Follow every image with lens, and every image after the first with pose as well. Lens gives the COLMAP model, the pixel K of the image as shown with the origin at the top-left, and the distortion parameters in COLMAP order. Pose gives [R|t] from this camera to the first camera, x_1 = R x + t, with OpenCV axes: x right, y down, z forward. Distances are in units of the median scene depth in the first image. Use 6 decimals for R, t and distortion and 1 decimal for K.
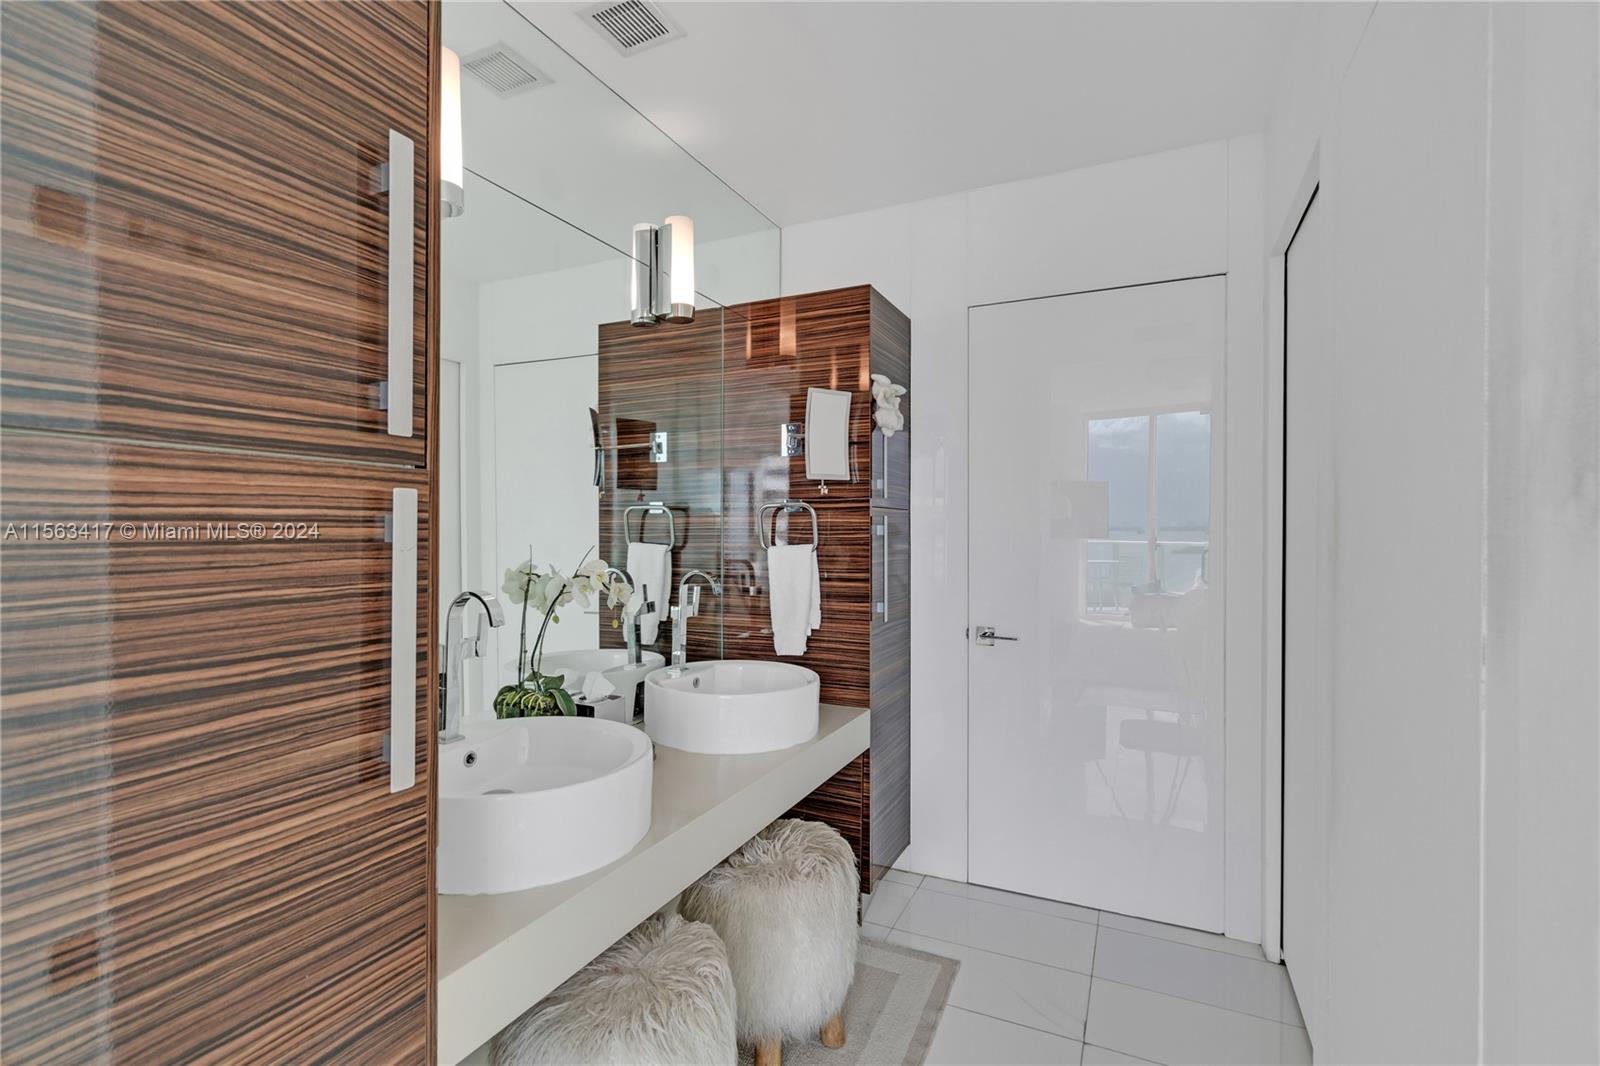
lens RADIAL K [[751.5, 0, 793.6], [0, 751.5, 528.8], [0, 0, 1]] dist [-0.005738, 0.002553]
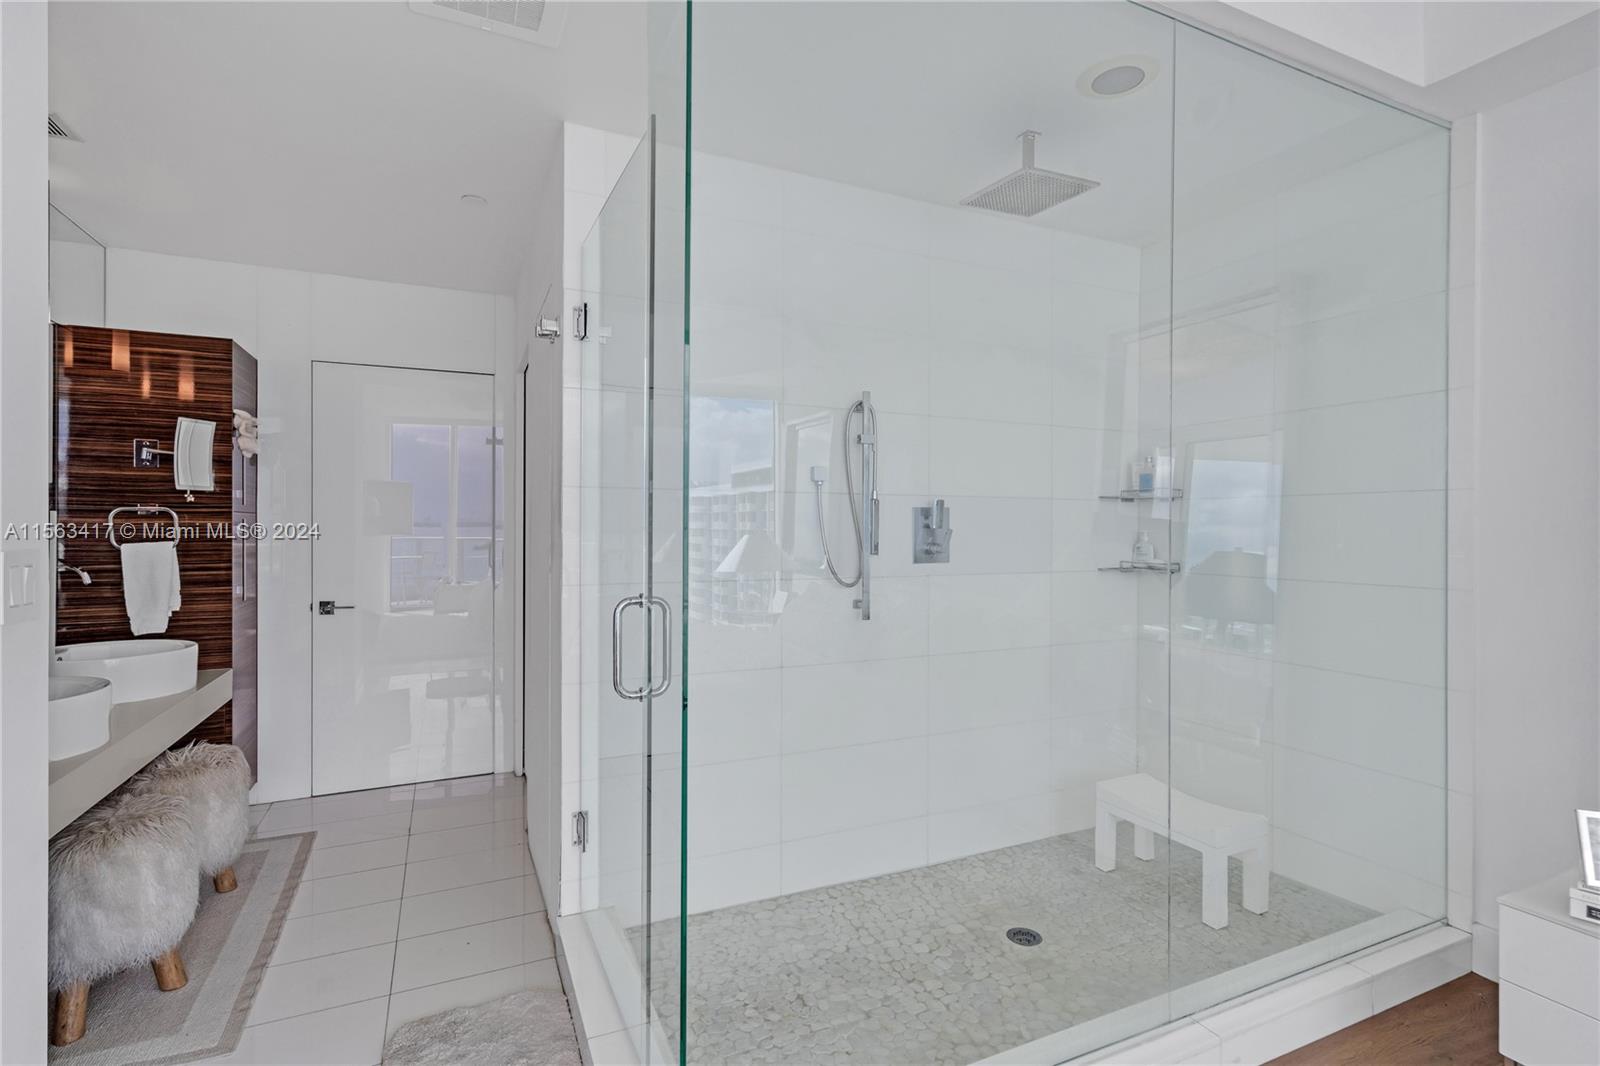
lens RADIAL K [[751.5, 0, 794.8], [0, 751.5, 527.8], [0, 0, 1]] dist [-0.005738, 0.002553]
pose [[0.641959, -0.001537, 0.766738, -0.263677], [0.000108, 0.999998, 0.001915, -0.003909], [-0.766739, -0.001146, 0.641958, -0.563427]]
